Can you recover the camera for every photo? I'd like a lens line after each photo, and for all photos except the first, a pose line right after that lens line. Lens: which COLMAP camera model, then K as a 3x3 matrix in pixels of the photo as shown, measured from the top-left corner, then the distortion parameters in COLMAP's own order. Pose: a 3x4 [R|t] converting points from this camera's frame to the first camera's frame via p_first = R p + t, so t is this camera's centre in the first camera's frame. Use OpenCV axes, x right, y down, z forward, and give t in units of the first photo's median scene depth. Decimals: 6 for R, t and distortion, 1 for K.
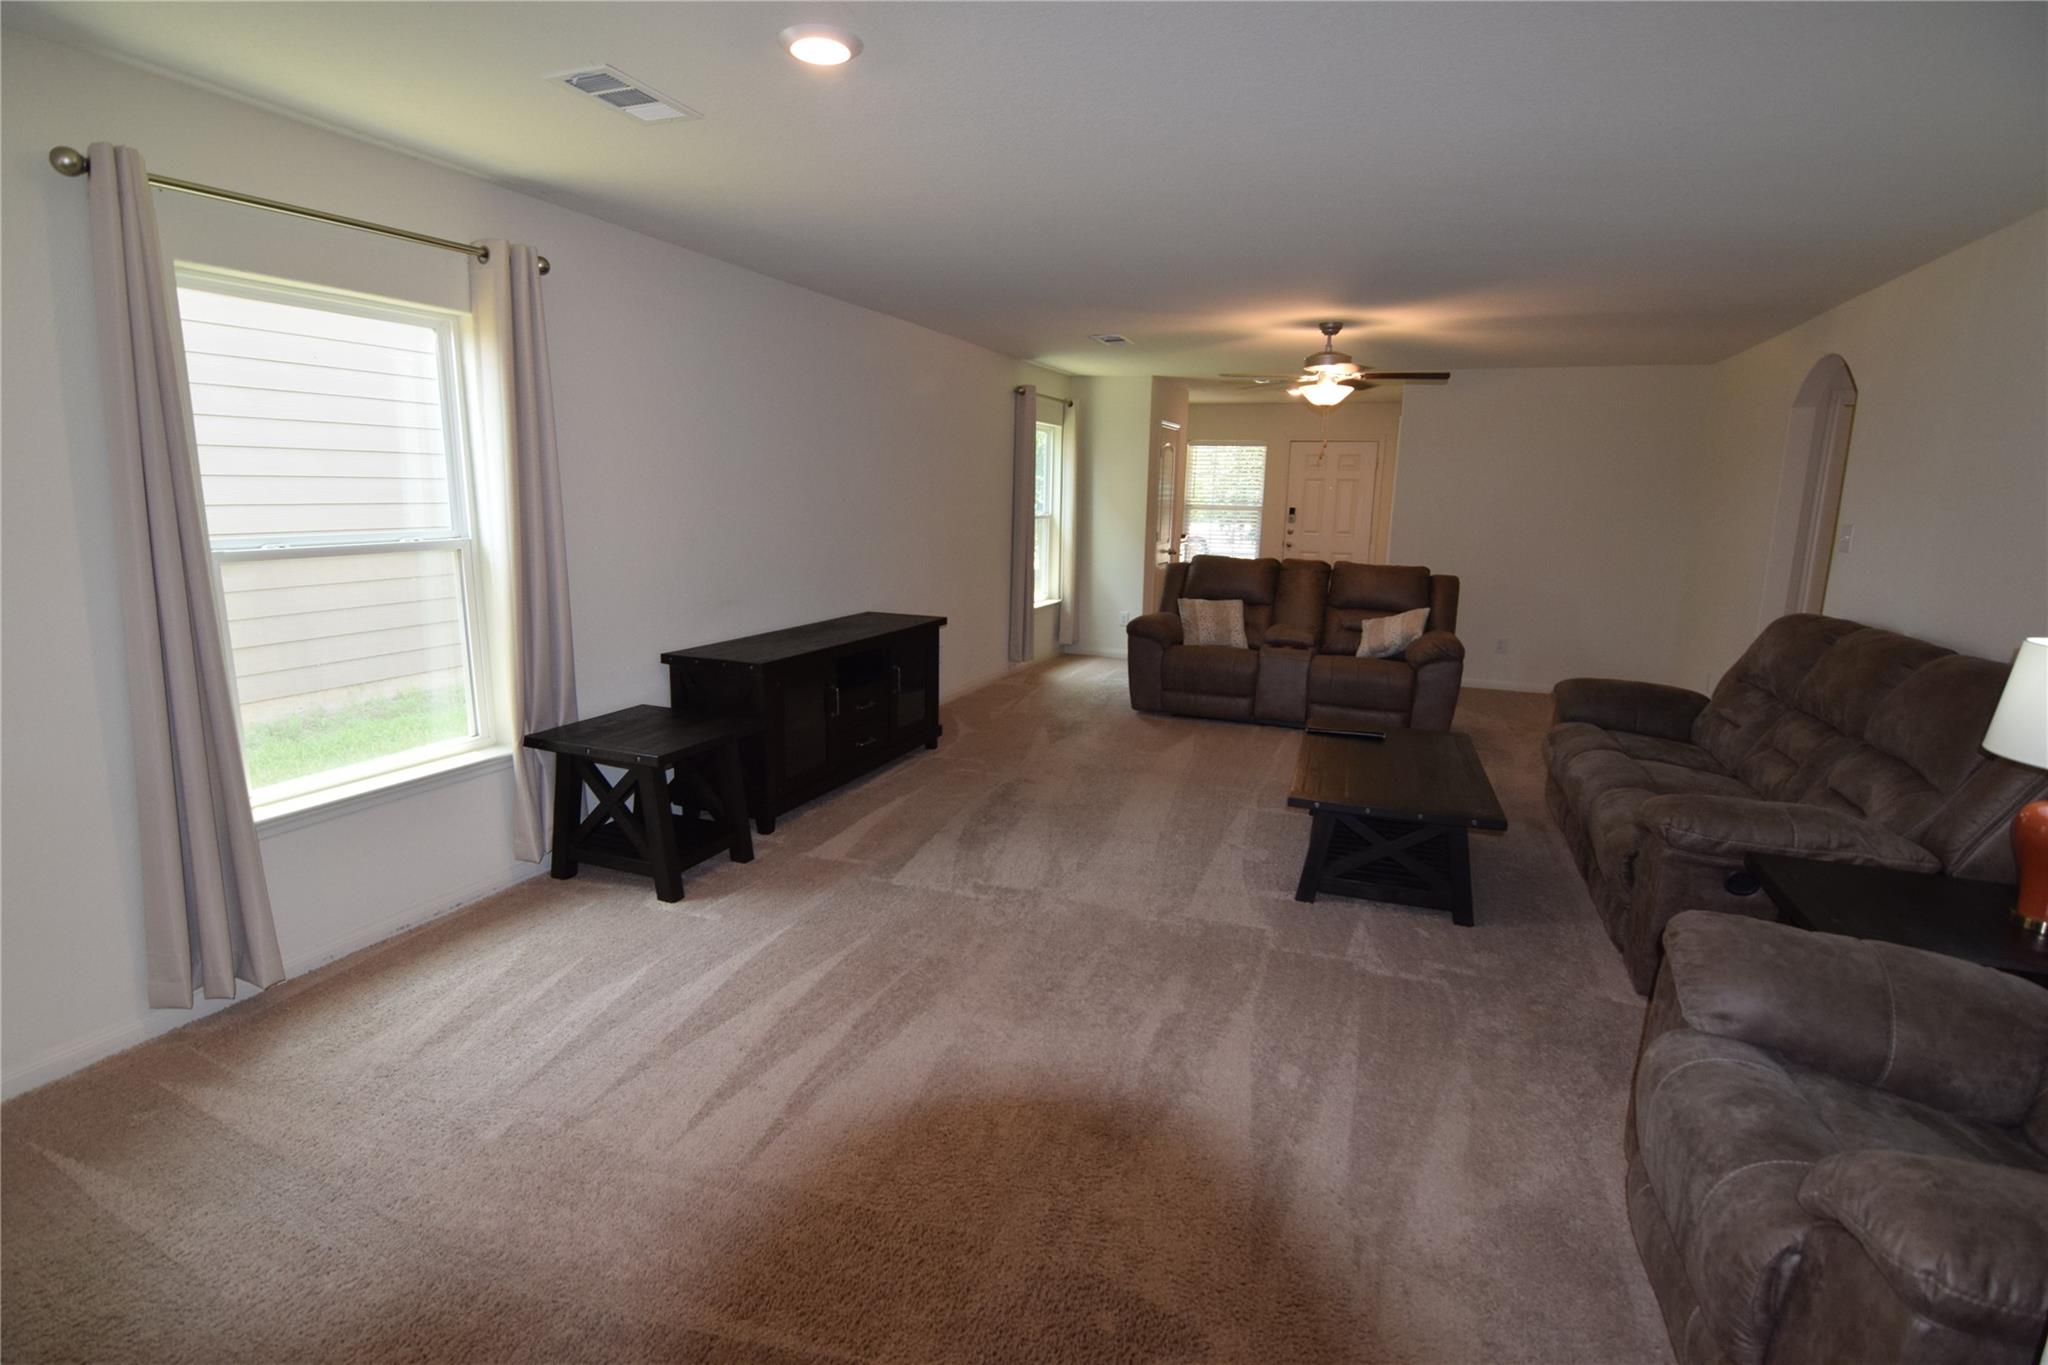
lens RADIAL K [[993.0, 0, 1022.8], [0, 993.0, 681.8], [0, 0, 1]] dist [-0.012720, 0.000638]
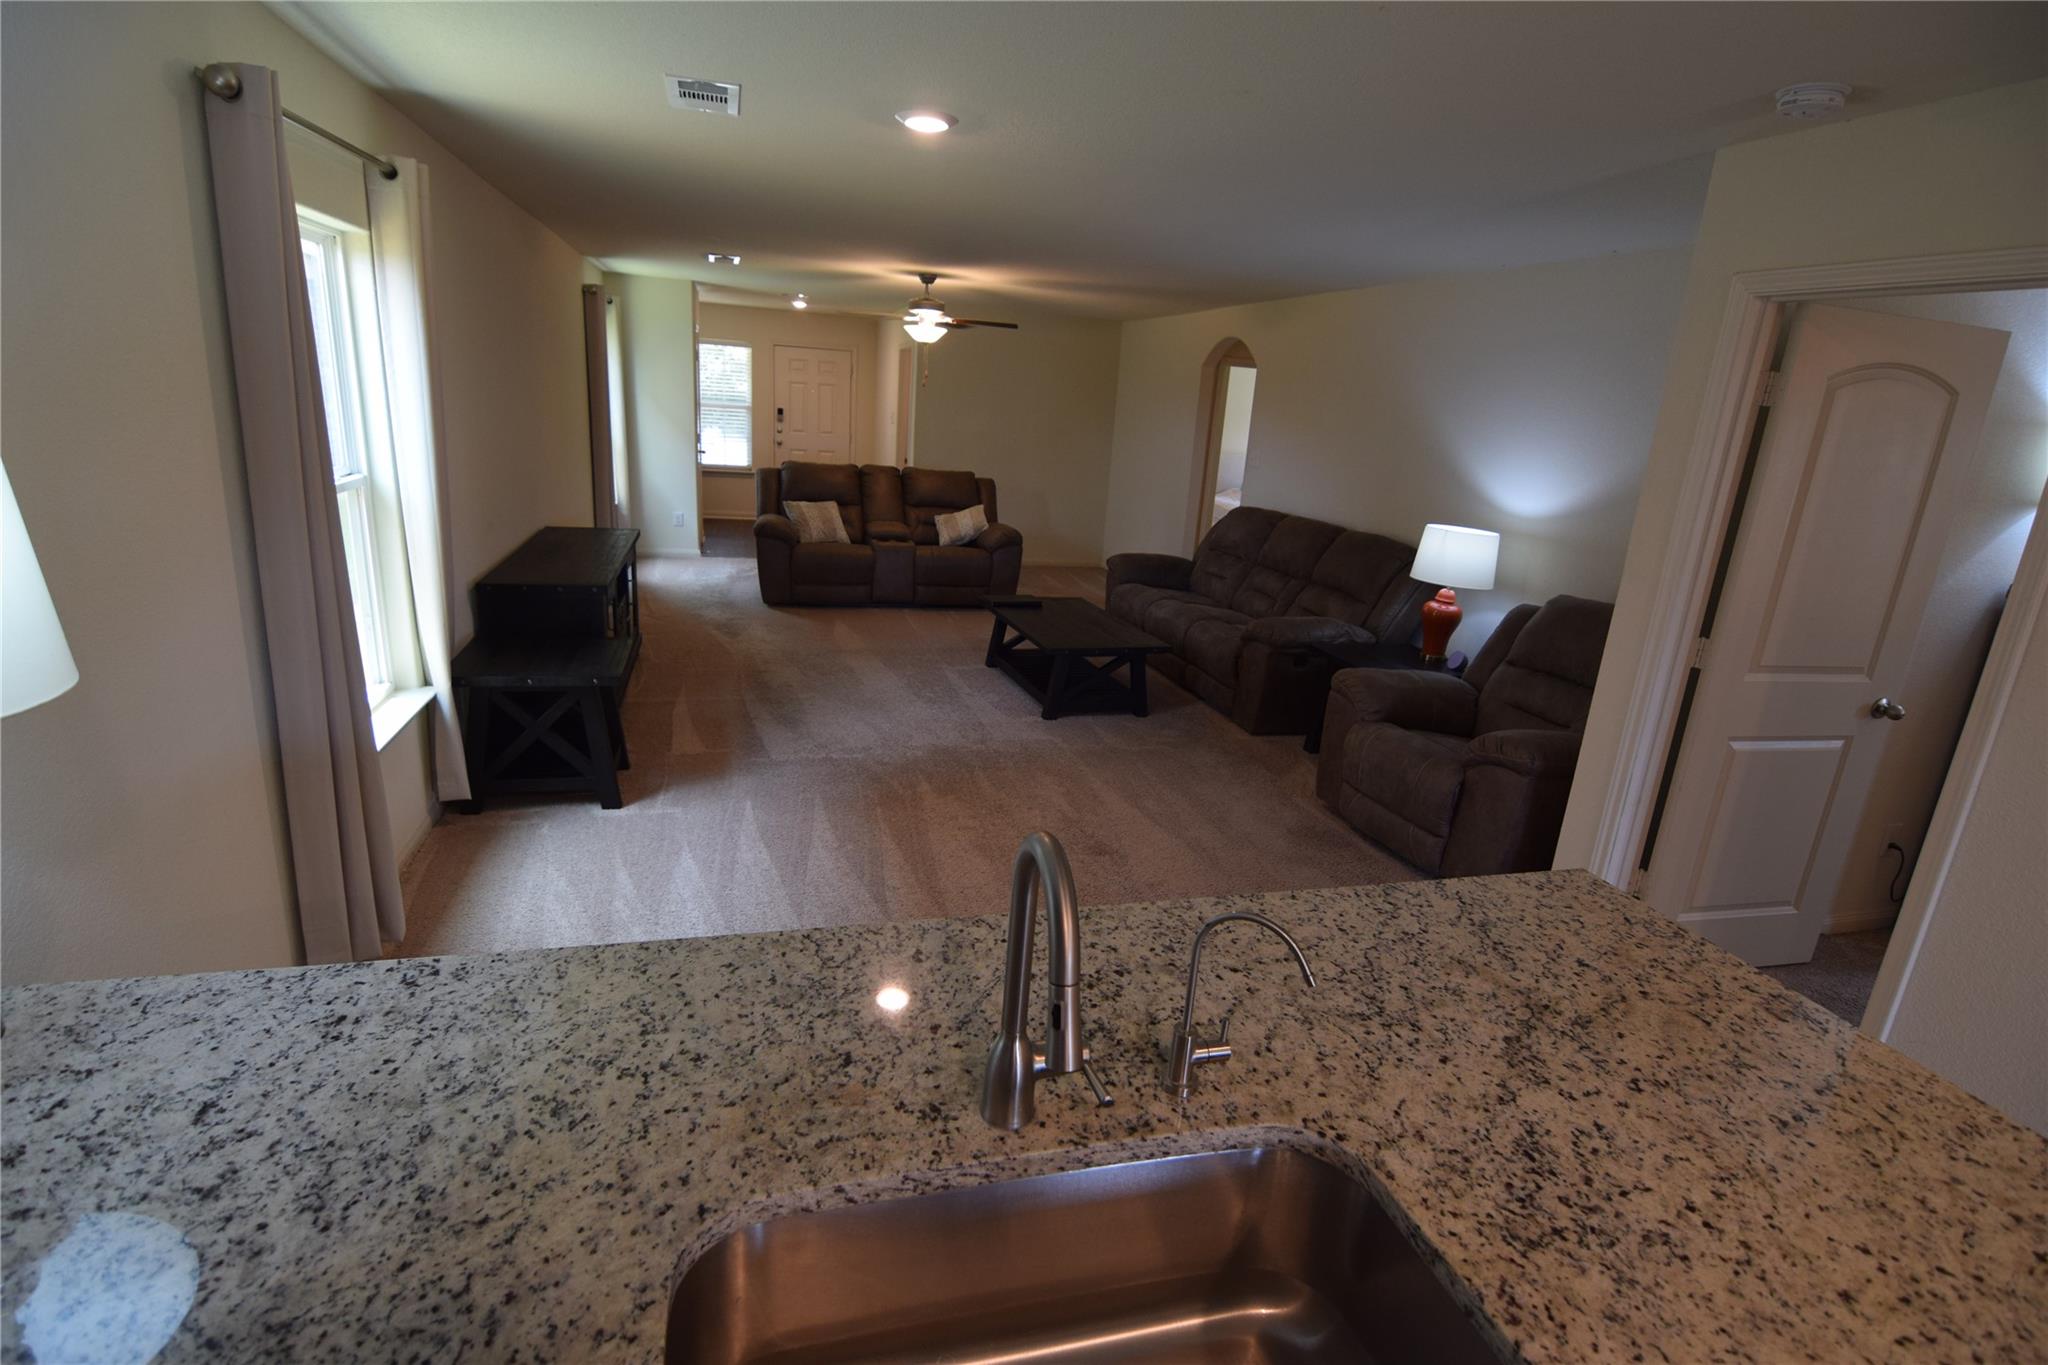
lens RADIAL K [[993.0, 0, 1015.6], [0, 993.0, 677.4], [0, 0, 1]] dist [-0.012720, 0.000638]
pose [[0.795432, -0.130841, 0.591751, -0.397305], [0.062597, 0.988932, 0.134518, -0.025504], [-0.602802, -0.069958, 0.794818, -0.080699]]
